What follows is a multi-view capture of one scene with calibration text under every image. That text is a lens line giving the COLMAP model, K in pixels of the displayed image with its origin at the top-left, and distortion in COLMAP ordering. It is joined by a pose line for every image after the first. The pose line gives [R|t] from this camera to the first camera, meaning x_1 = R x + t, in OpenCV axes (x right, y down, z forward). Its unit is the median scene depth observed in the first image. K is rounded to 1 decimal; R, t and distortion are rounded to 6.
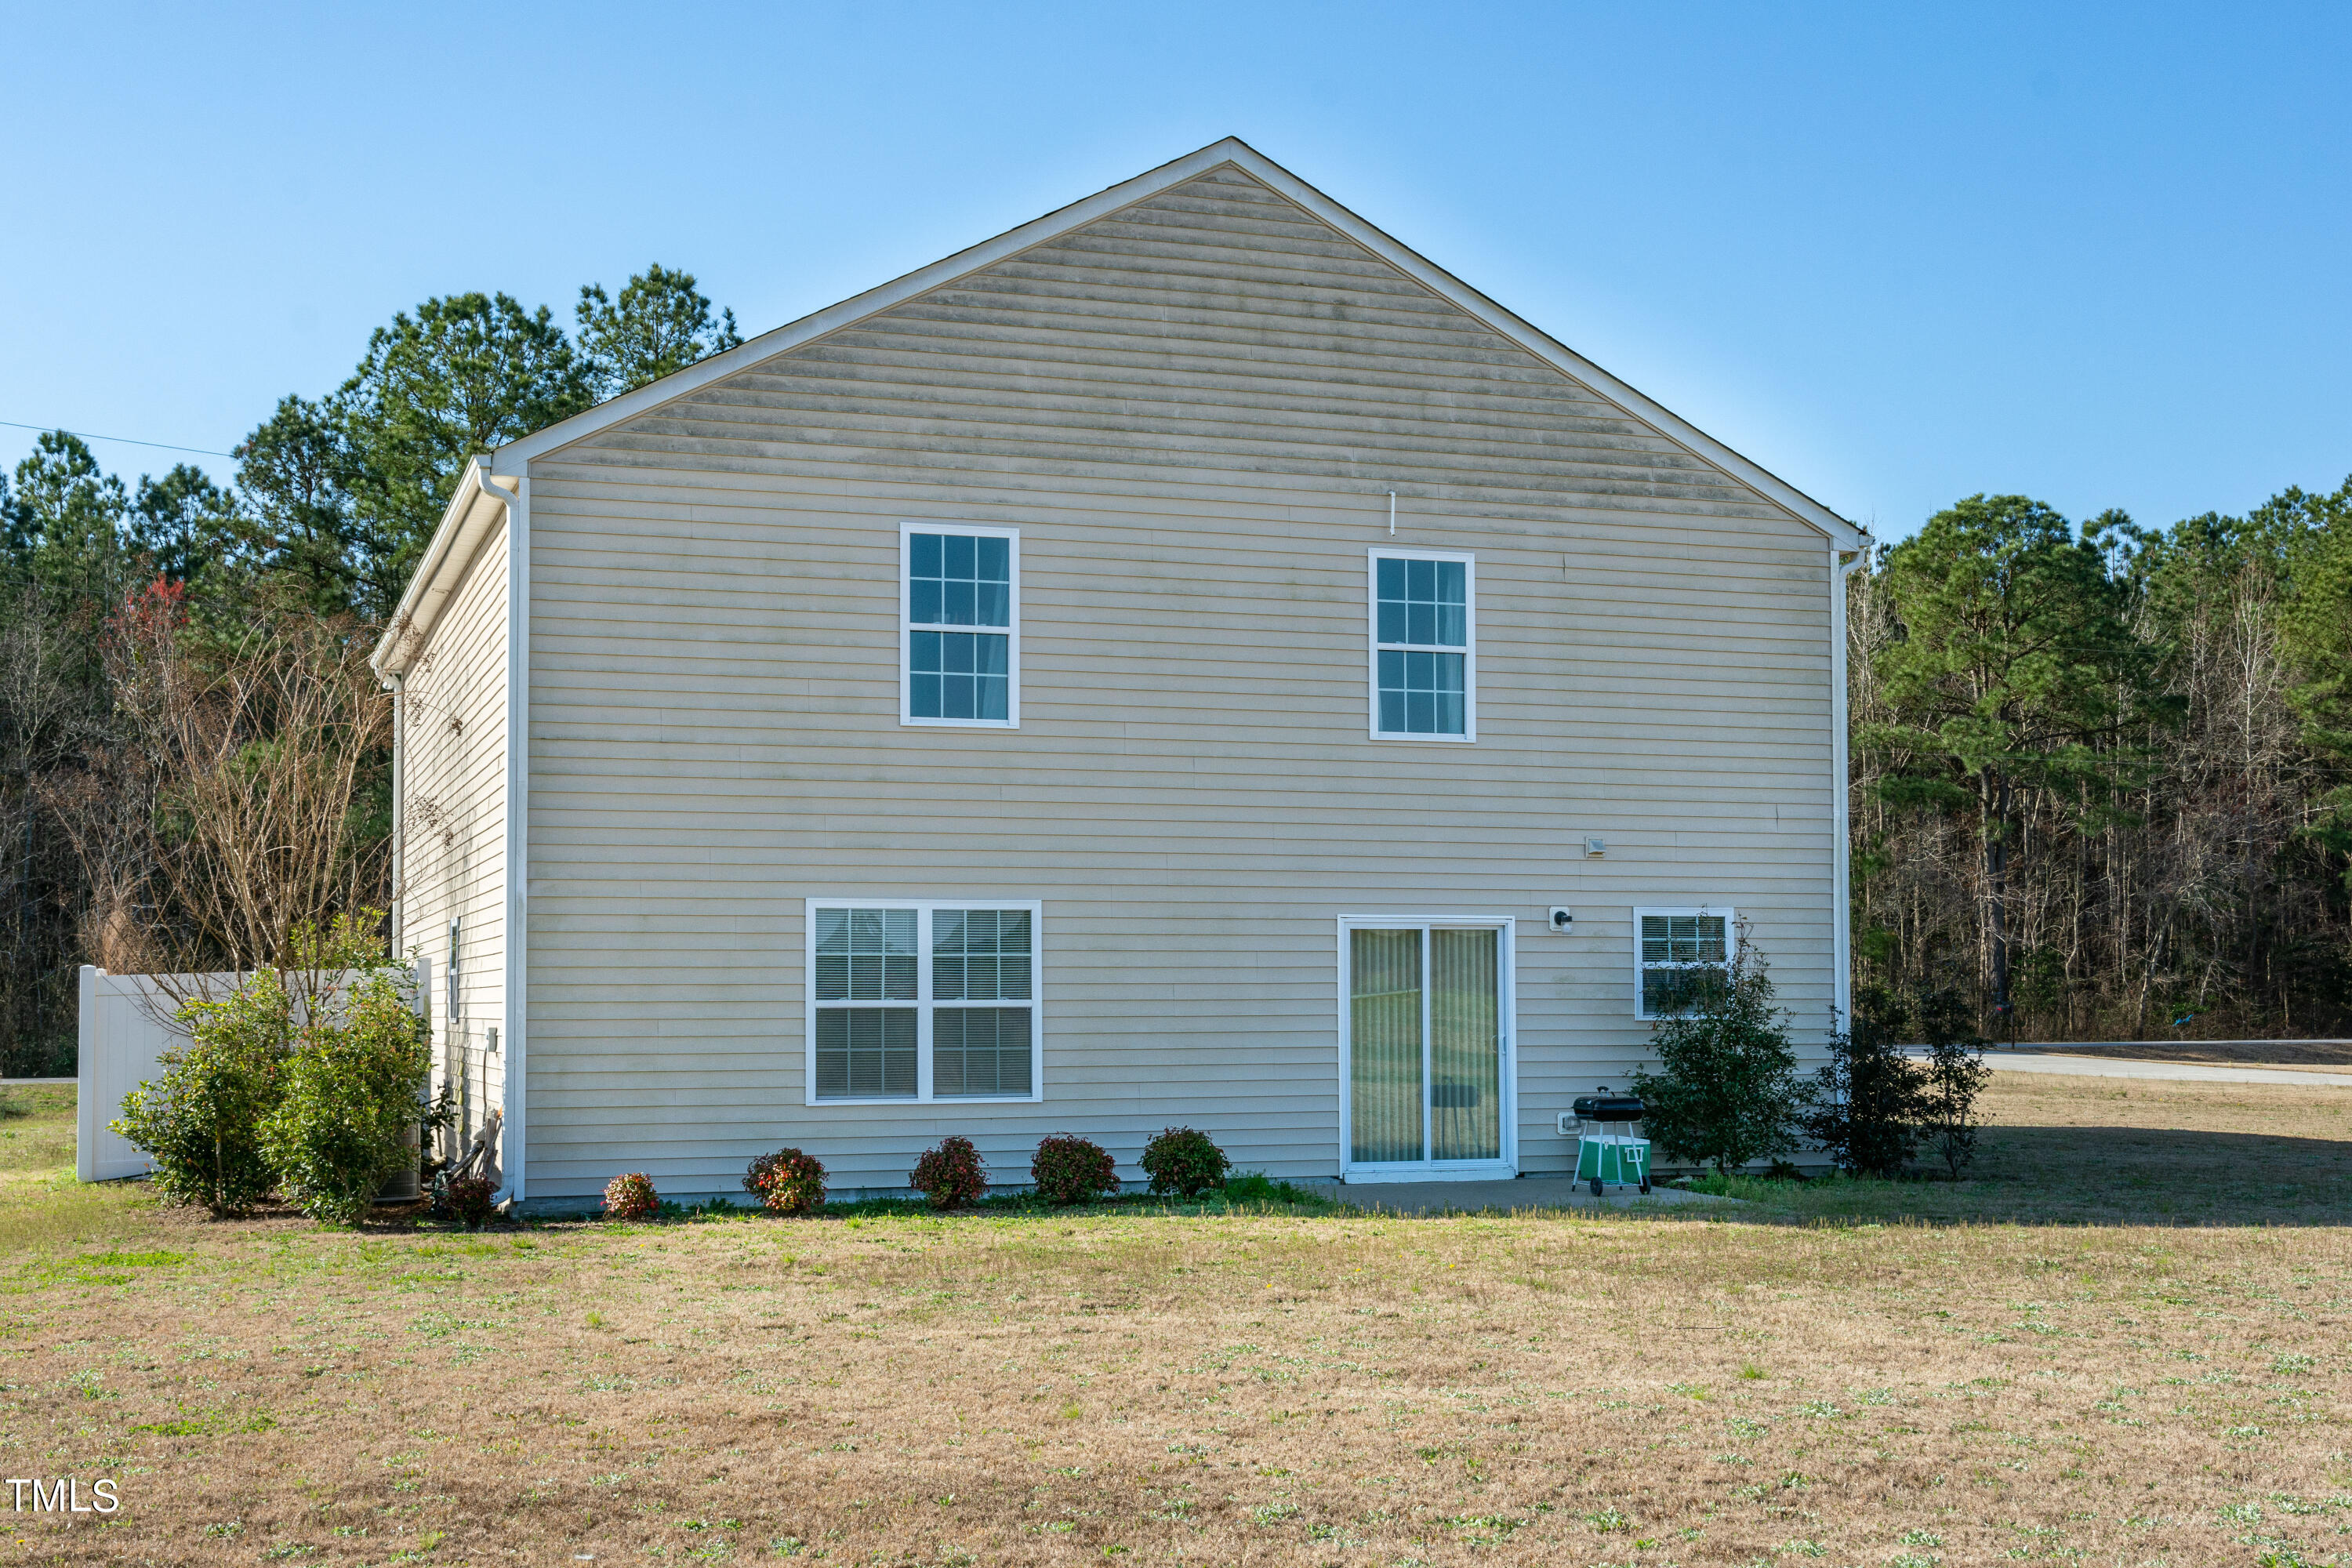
lens RADIAL K [[2862.5, 0, 1175.5], [0, 2862.5, 785.8], [0, 0, 1]] dist [0.042739, 0.000000]
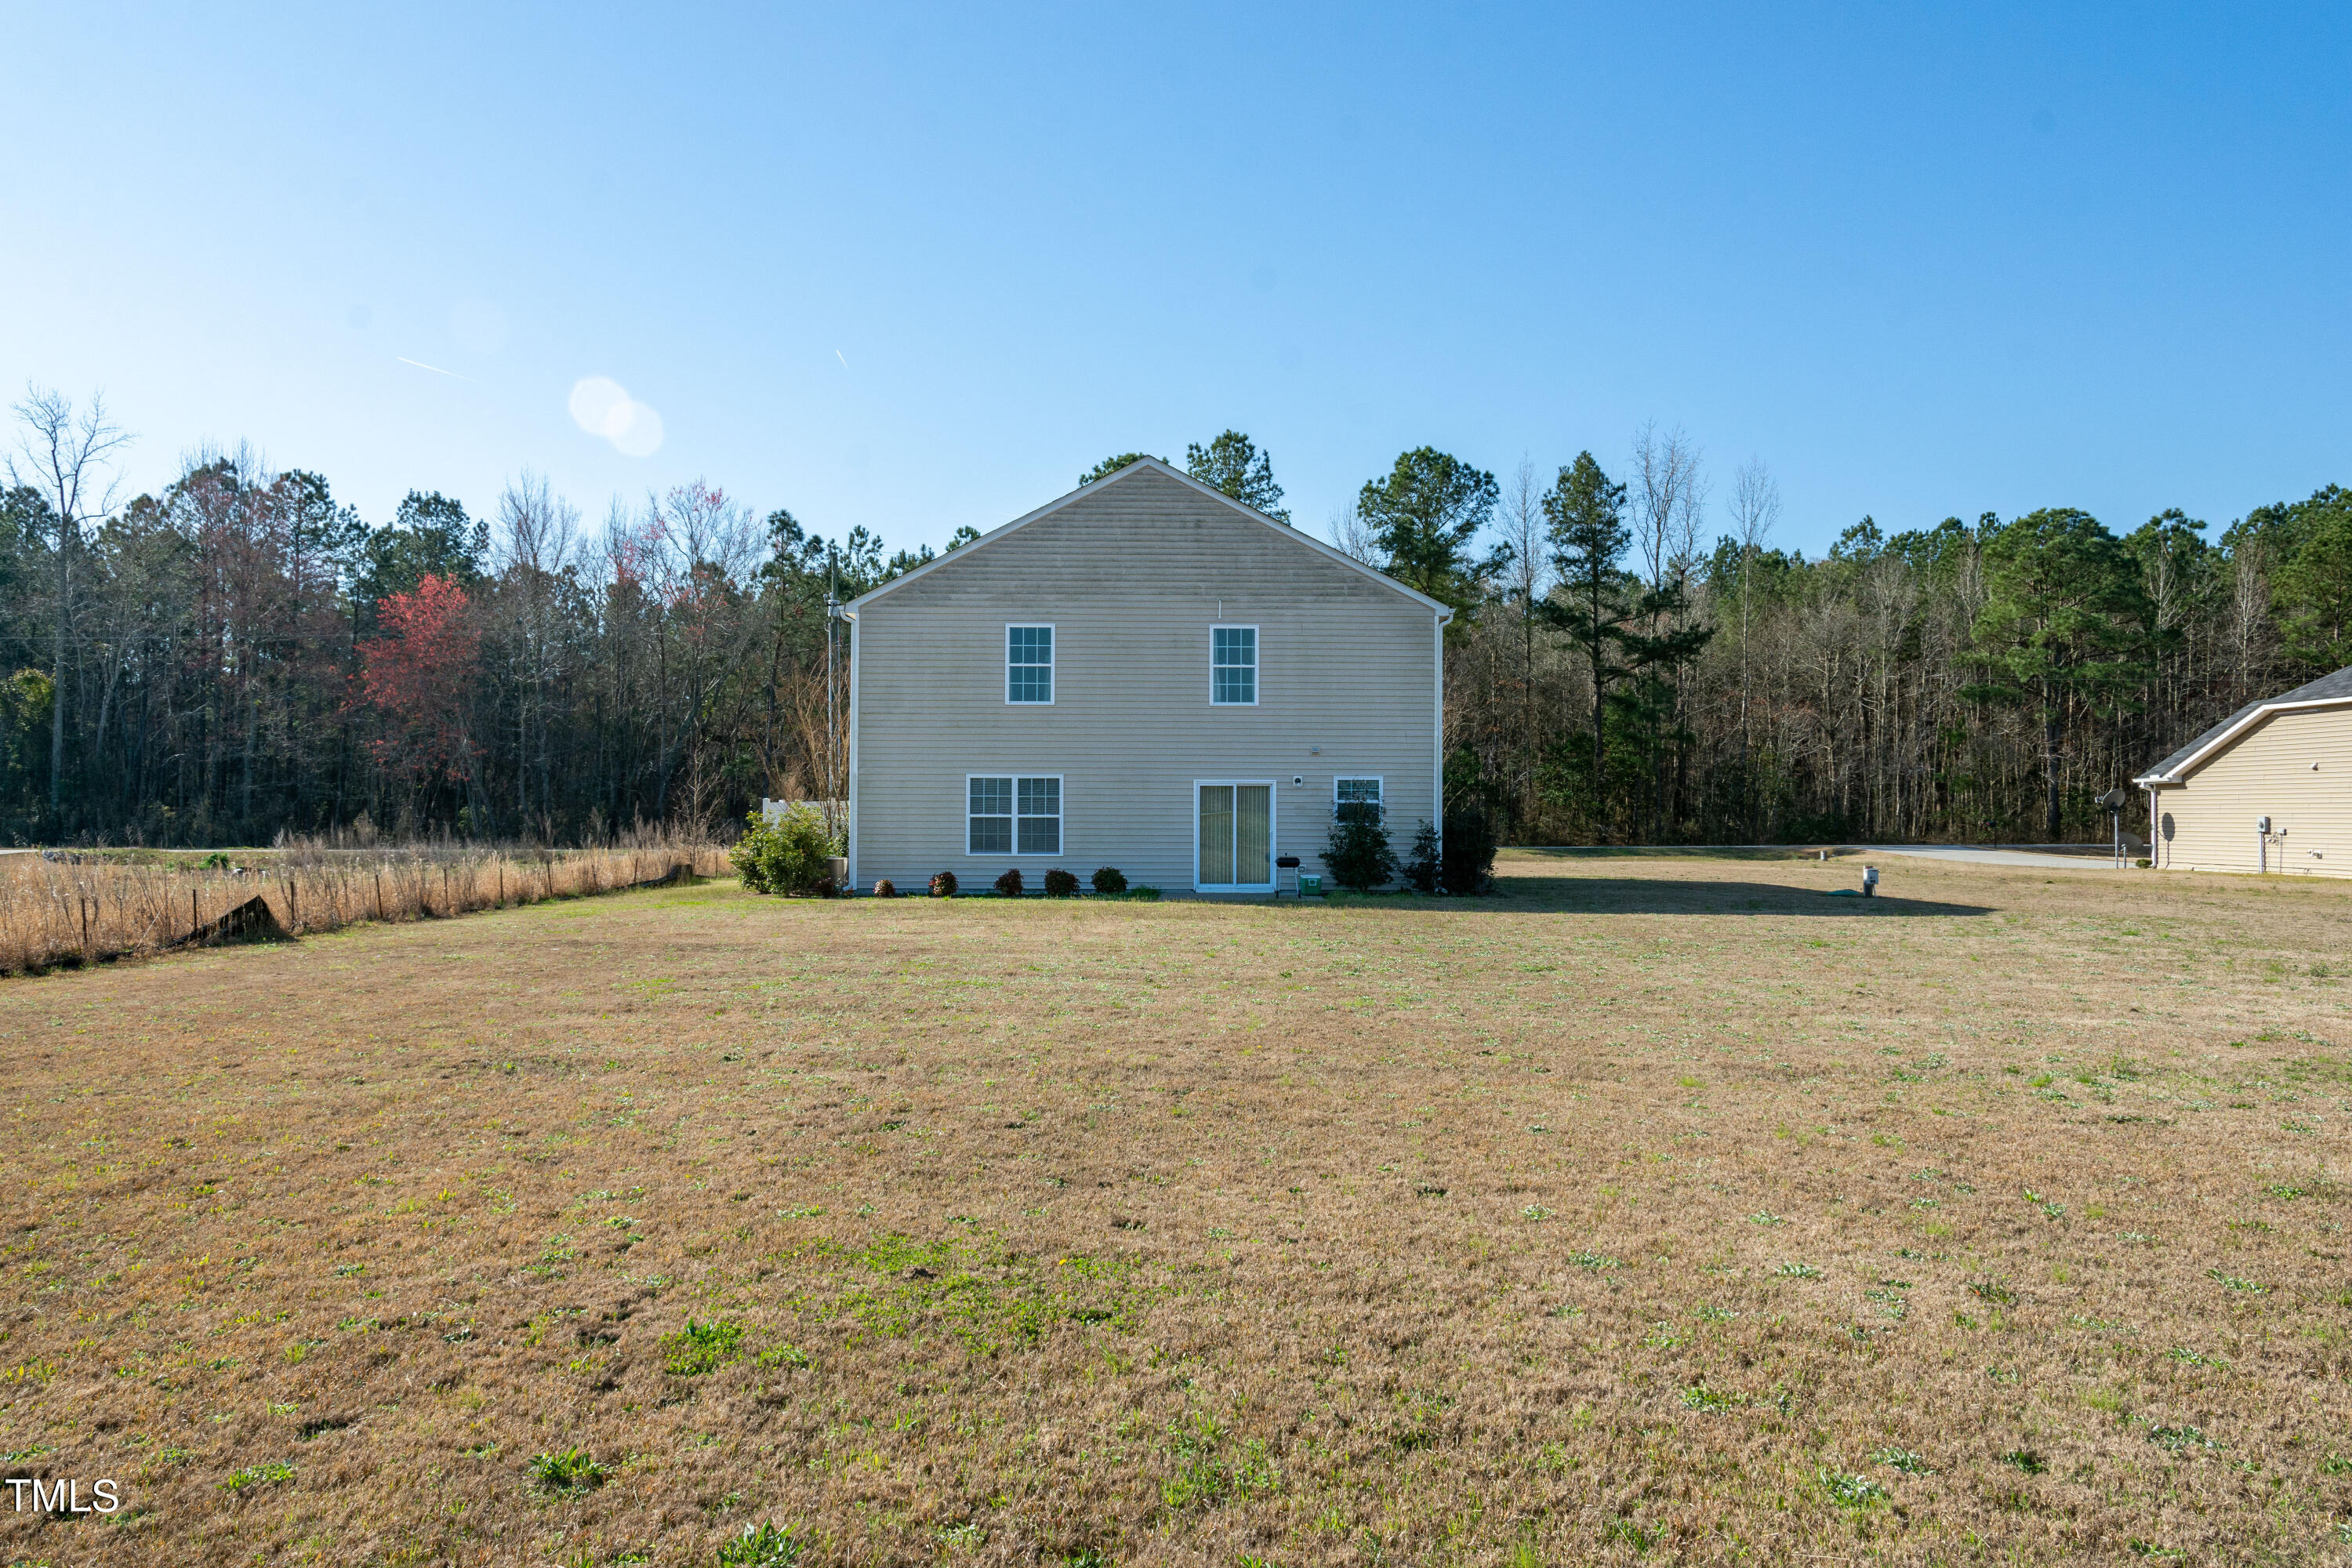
lens RADIAL K [[1684.4, 0, 1174.1], [0, 1684.4, 779.3], [0, 0, 1]] dist [-0.000631, 0.001181]
pose [[0.951197, 0.000208, -0.308584, 0.465632], [0.017117, 0.998424, 0.053437, -0.030307], [0.308109, -0.056112, 0.949695, -0.334280]]
